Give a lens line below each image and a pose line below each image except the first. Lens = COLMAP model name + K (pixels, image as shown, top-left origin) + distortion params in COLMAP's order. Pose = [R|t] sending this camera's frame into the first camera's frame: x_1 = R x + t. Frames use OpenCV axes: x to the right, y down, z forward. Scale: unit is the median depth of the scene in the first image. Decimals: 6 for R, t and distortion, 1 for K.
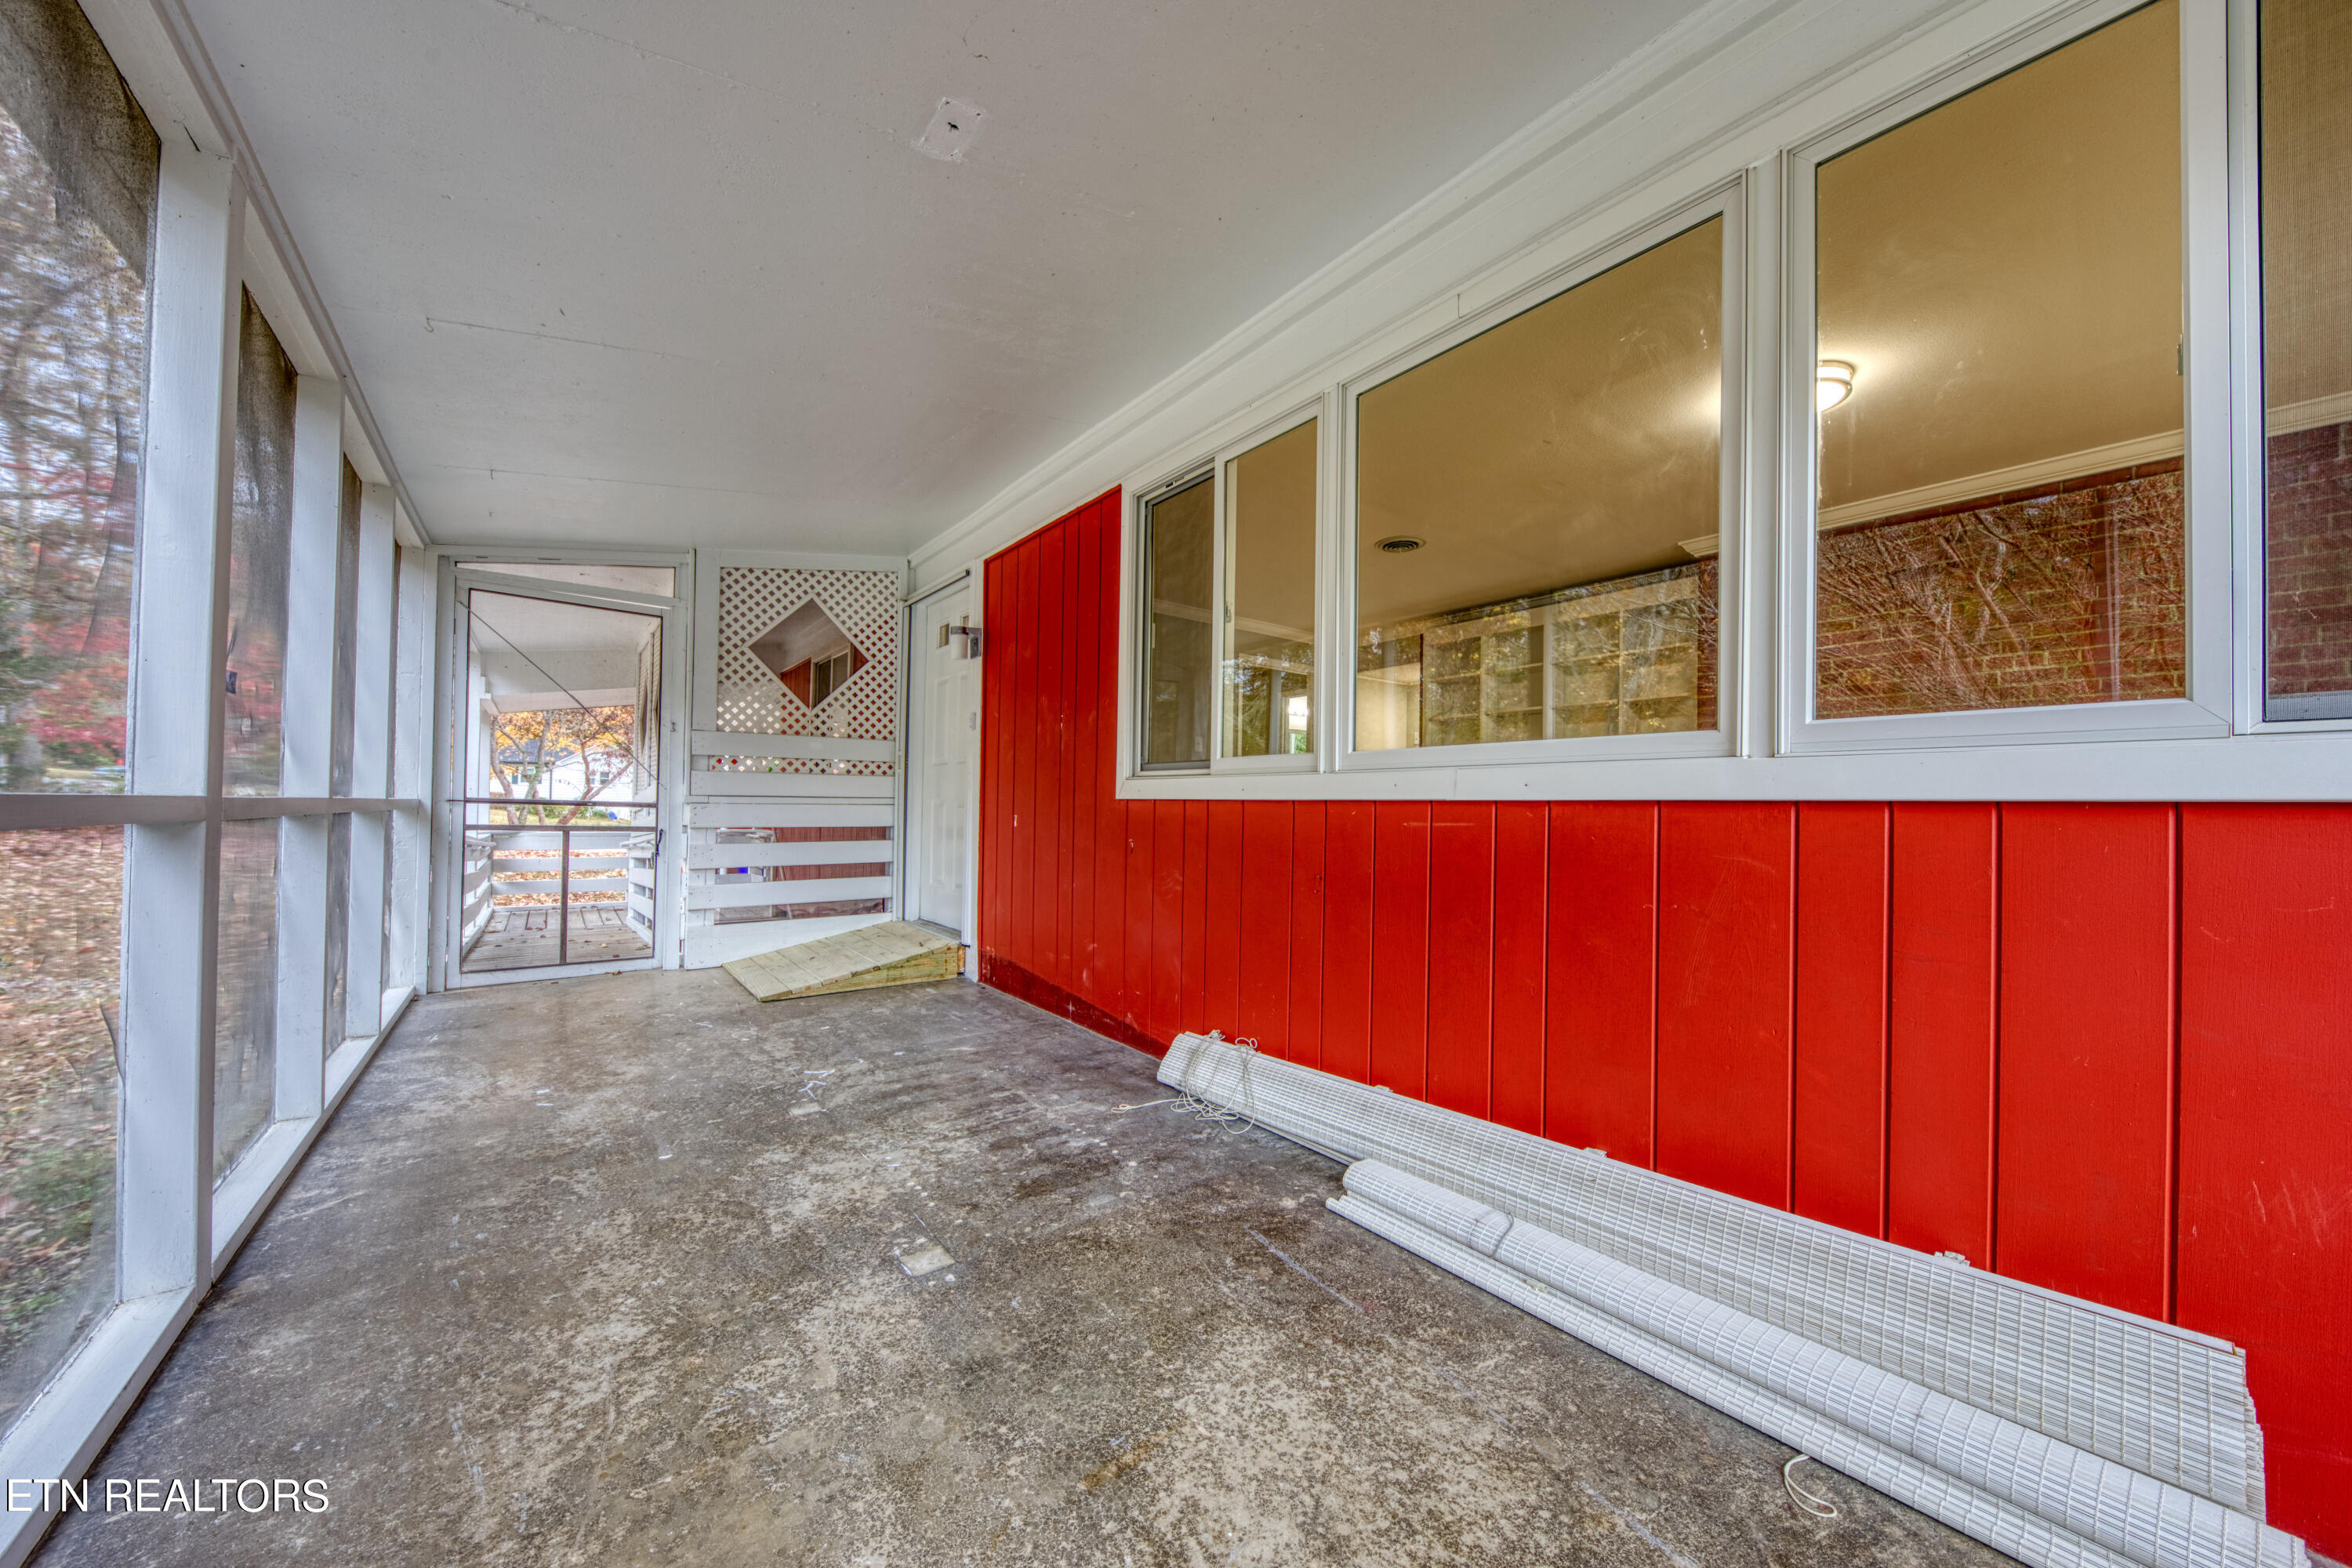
lens RADIAL K [[837.8, 0, 1170.4], [0, 837.8, 790.5], [0, 0, 1]] dist [0.001777, -0.000272]
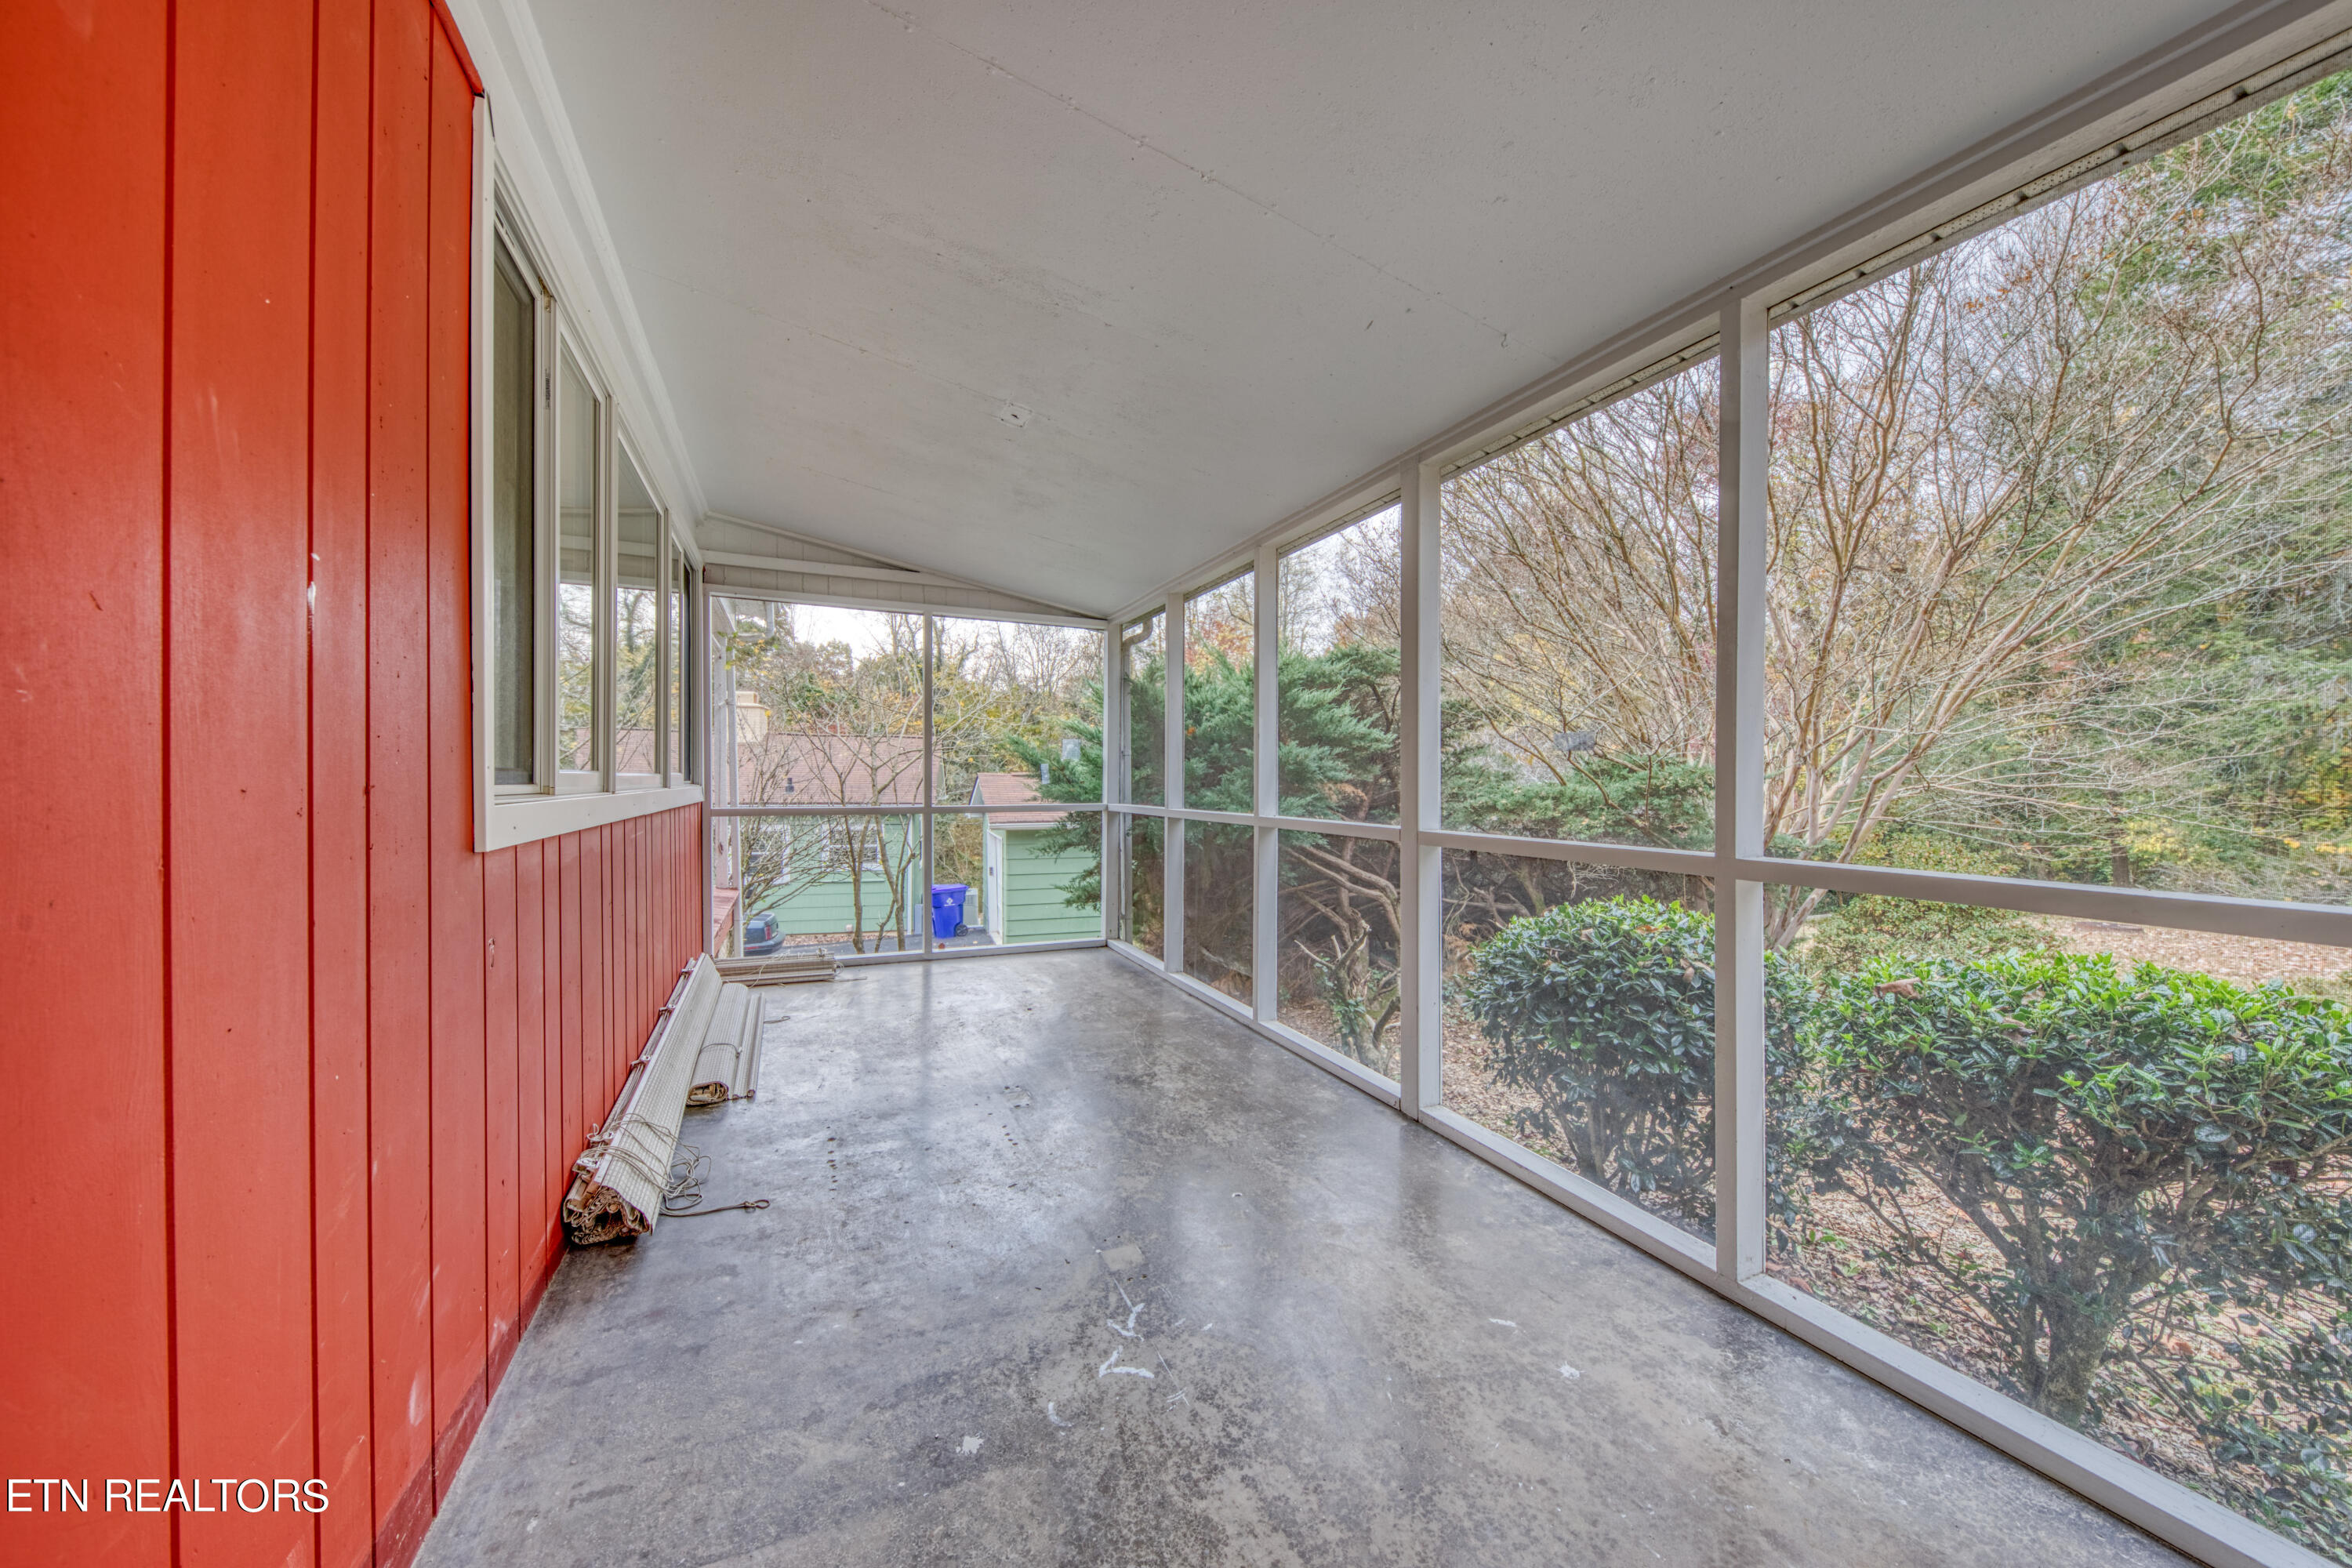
lens RADIAL K [[837.8, 0, 1170.4], [0, 837.8, 790.5], [0, 0, 1]] dist [0.001777, -0.000272]
pose [[-0.976276, -0.025014, 0.215082, -0.557586], [-0.026187, 0.999654, -0.002608, -0.033084], [-0.214942, -0.008179, -0.976592, 1.533551]]
